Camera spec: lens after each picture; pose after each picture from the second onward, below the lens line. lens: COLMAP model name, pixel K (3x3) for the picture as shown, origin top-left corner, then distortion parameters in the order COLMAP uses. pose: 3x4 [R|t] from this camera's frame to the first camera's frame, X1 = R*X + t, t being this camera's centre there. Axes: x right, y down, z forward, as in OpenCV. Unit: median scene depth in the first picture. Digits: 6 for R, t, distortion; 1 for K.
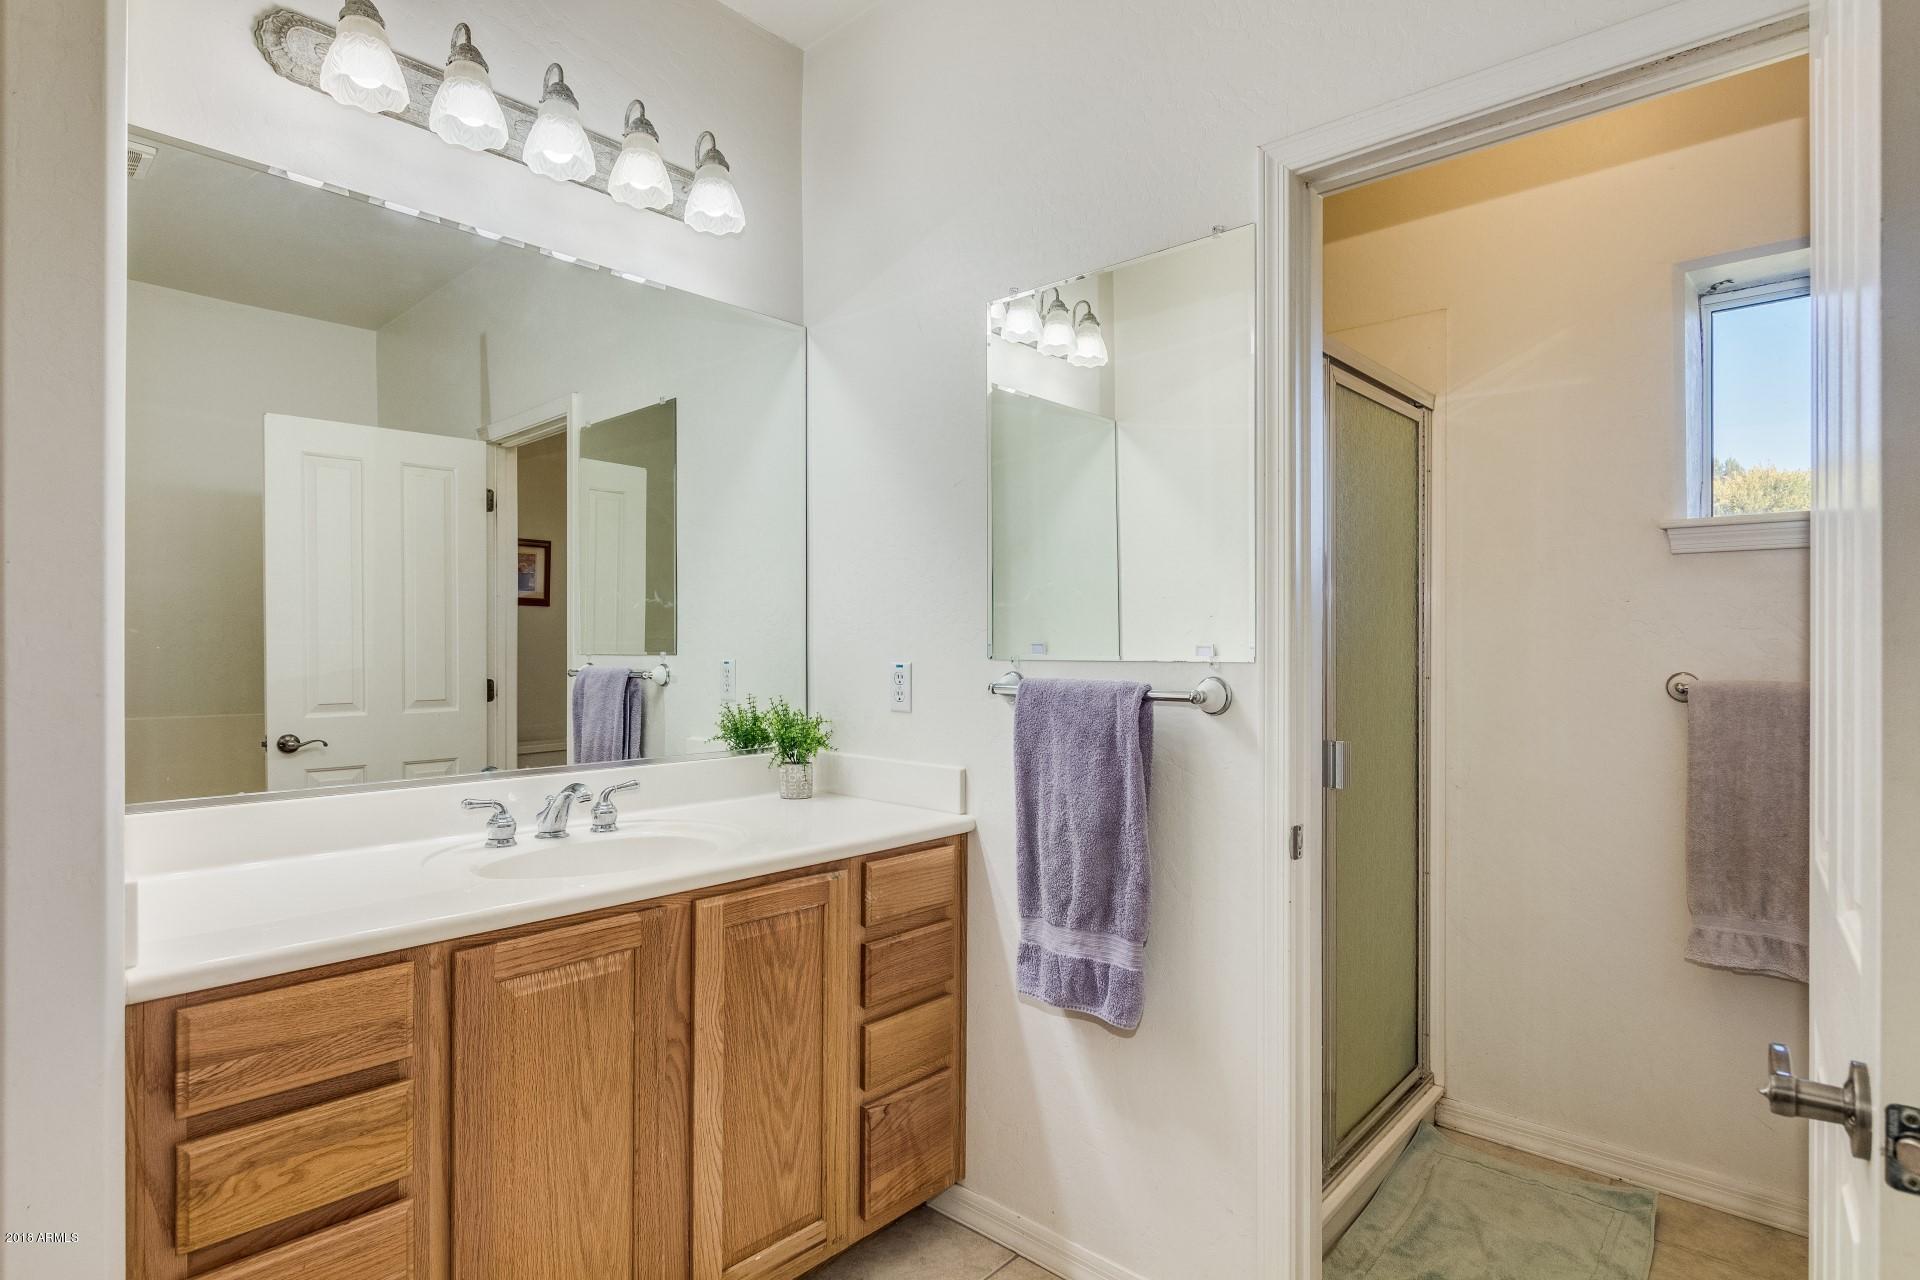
lens RADIAL K [[982.7, 0, 961.1], [0, 982.7, 644.1], [0, 0, 1]] dist [-0.003135, -0.000166]
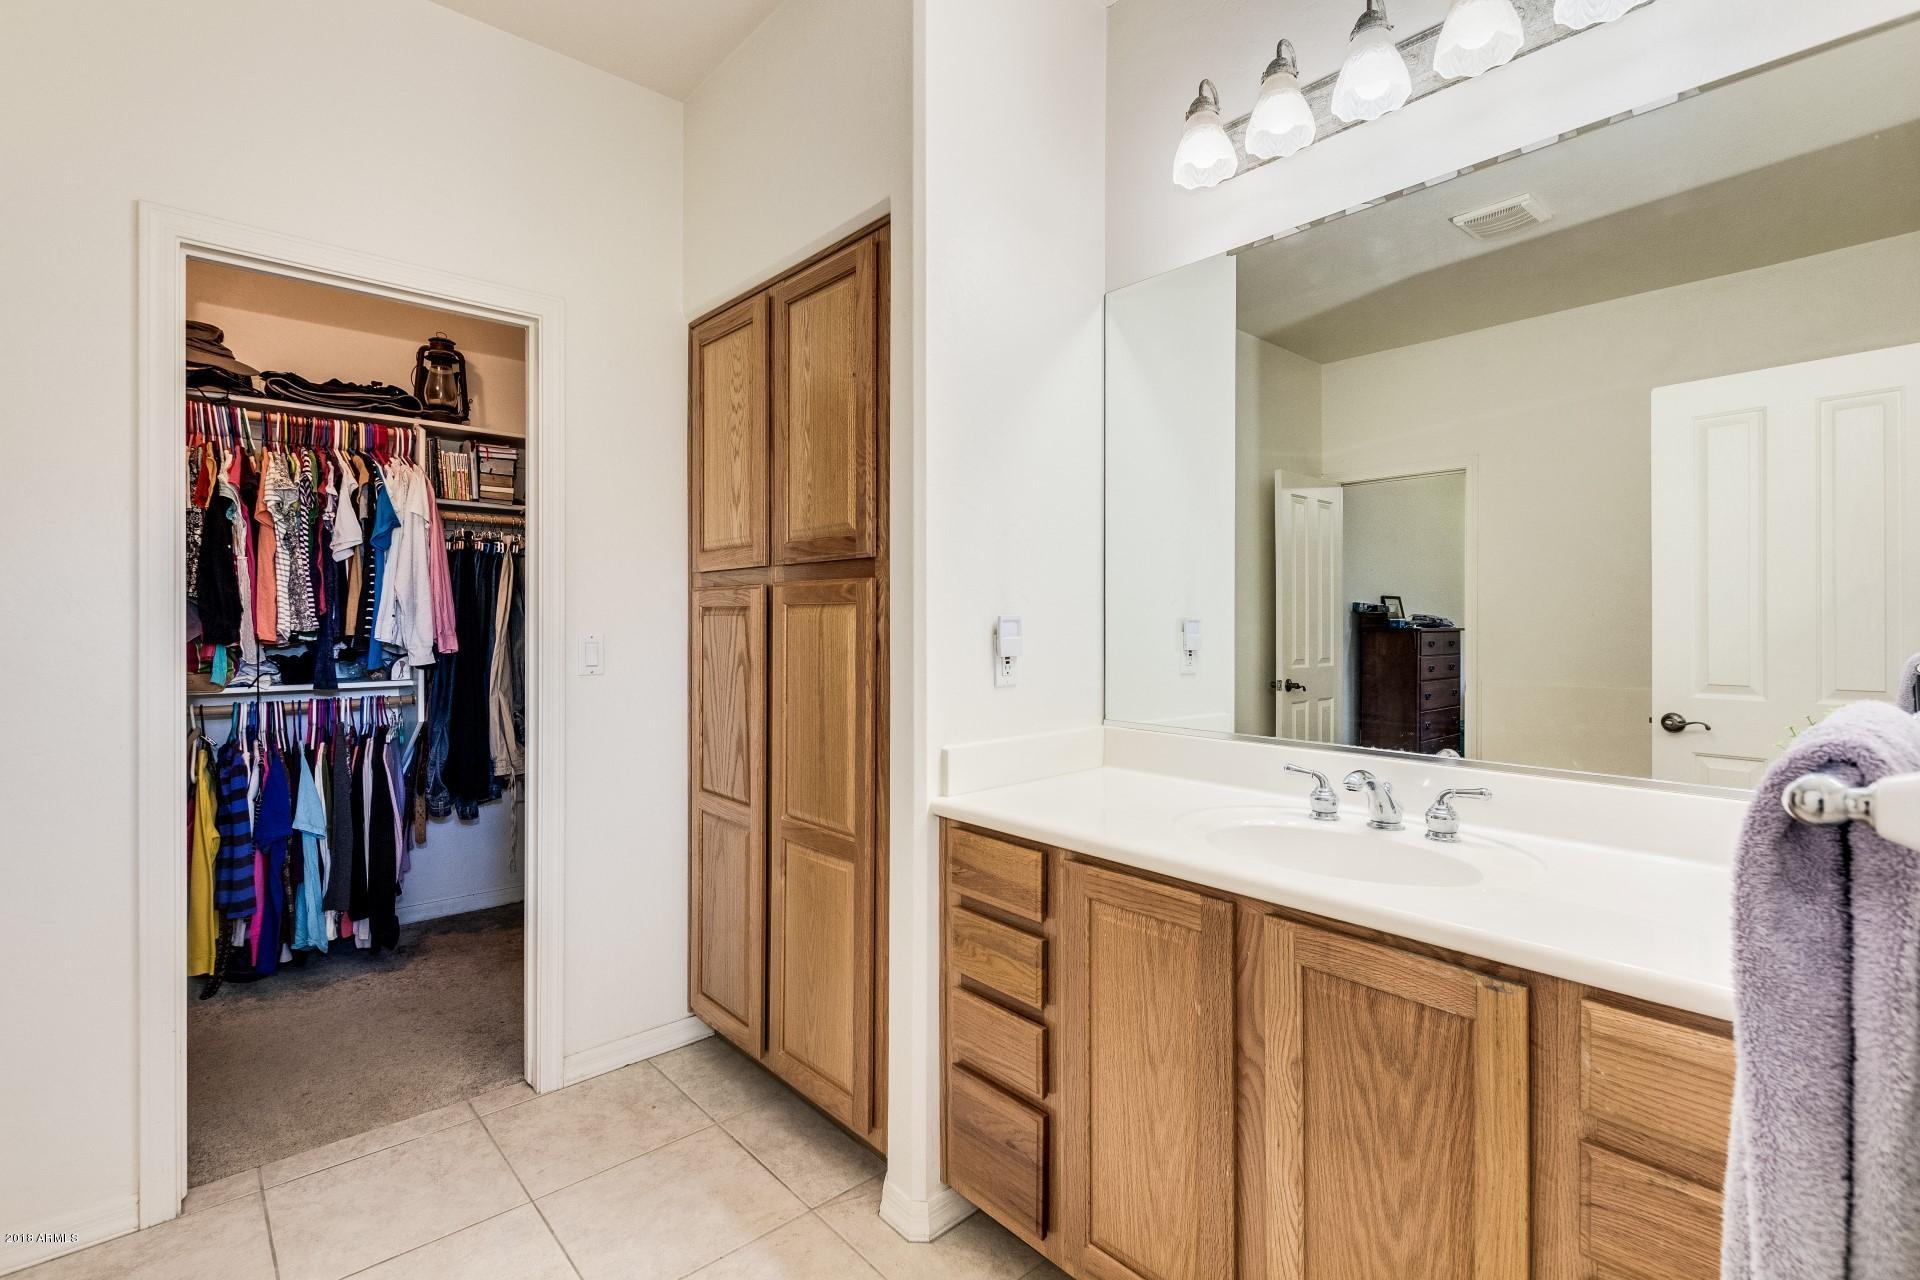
lens RADIAL K [[887.4, 0, 959.4], [0, 887.4, 637.2], [0, 0, 1]] dist [0.002985, 0.000127]
pose [[-0.097849, 0.020080, -0.994999, 0.465335], [-0.003458, 0.999784, 0.020516, 0.005149], [0.995195, 0.005448, -0.097758, 0.725233]]
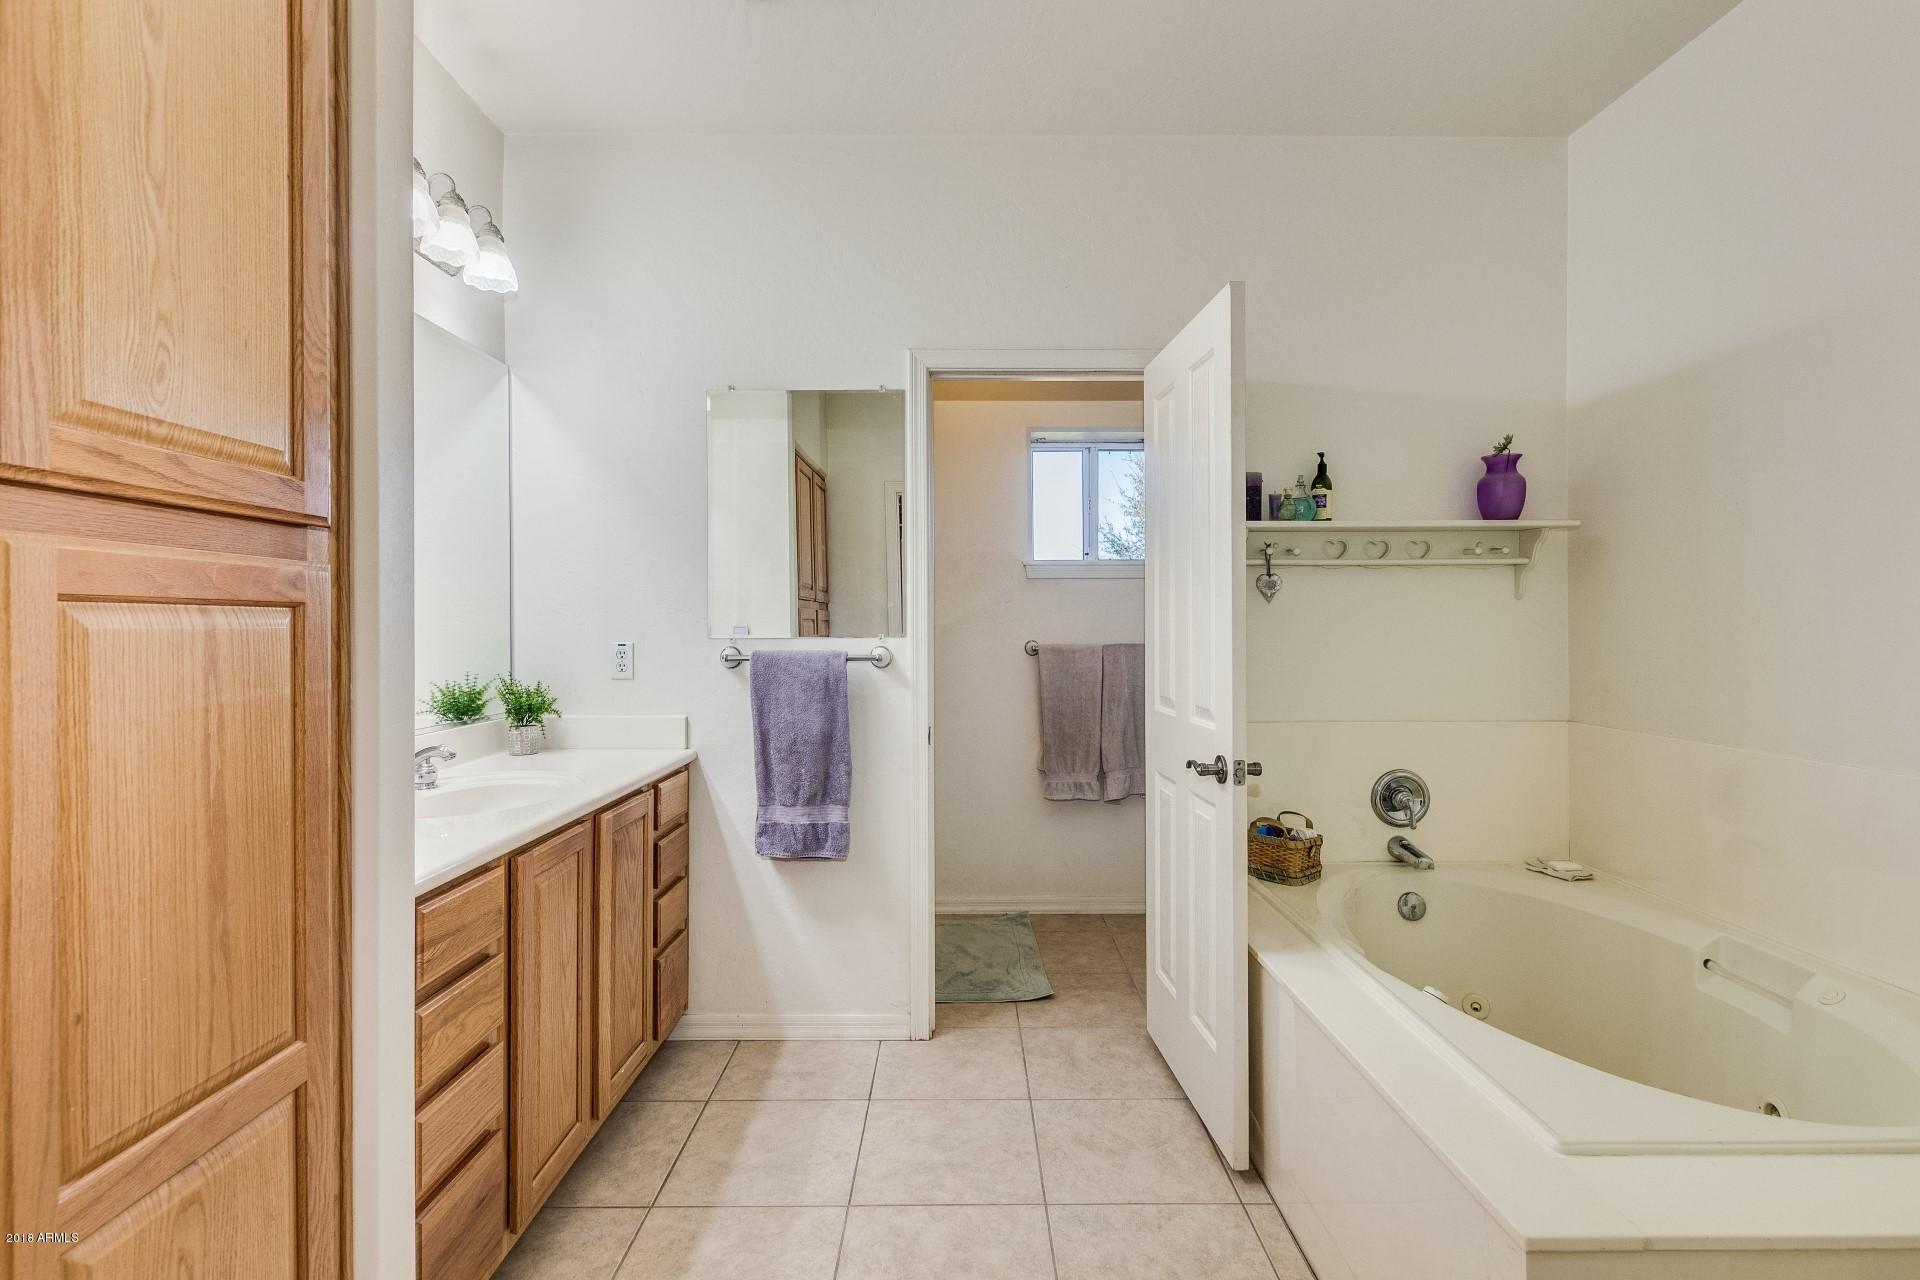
lens RADIAL K [[887.4, 0, 959.4], [0, 887.4, 637.2], [0, 0, 1]] dist [0.002985, 0.000127]
pose [[0.740051, -0.012365, 0.672437, -0.647972], [0.005013, 0.999905, 0.012869, -0.001323], [-0.672532, -0.006153, 0.740043, -0.229266]]
